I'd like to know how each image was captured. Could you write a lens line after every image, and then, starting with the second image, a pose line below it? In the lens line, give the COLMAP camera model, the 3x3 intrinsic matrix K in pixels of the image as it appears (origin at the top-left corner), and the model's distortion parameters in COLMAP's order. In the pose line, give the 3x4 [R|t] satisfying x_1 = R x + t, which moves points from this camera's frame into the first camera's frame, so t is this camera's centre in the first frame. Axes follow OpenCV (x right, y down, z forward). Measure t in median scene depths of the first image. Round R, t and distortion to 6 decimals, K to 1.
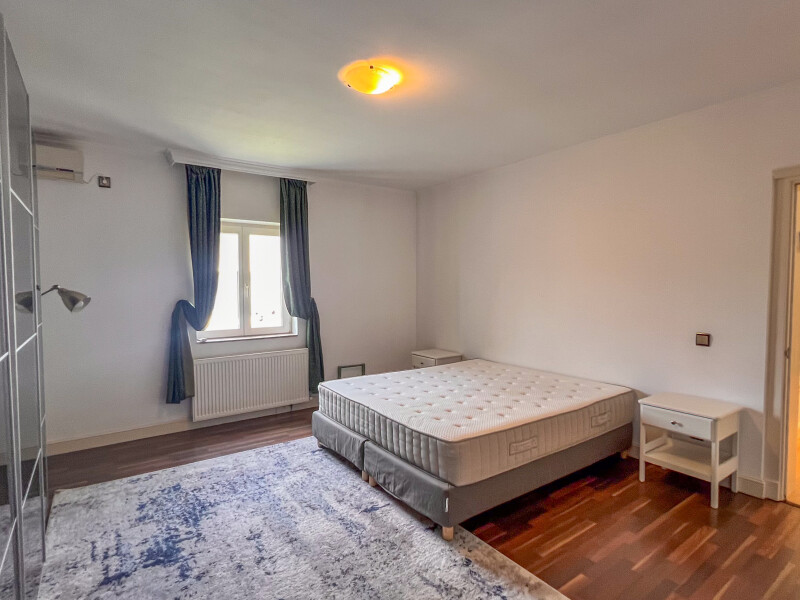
lens RADIAL K [[430.8, 0, 401.5], [0, 430.8, 301.2], [0, 0, 1]] dist [-0.001144, -0.001965]
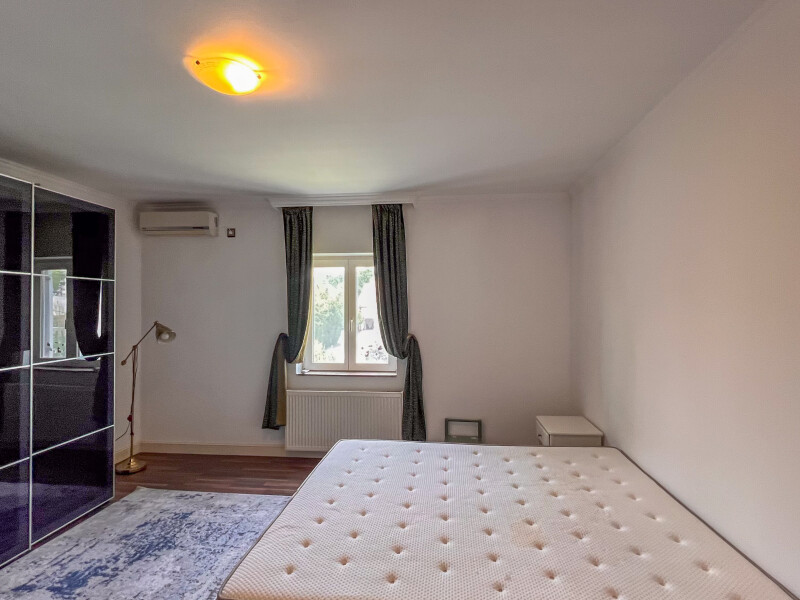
lens RADIAL K [[421.3, 0, 400.7], [0, 421.3, 297.8], [0, 0, 1]] dist [0.002878, -0.000643]
pose [[0.742560, -0.021230, -0.669443, 0.410534], [-0.030145, 0.997425, -0.065070, -0.029438], [0.669101, 0.068499, 0.740008, 0.412382]]
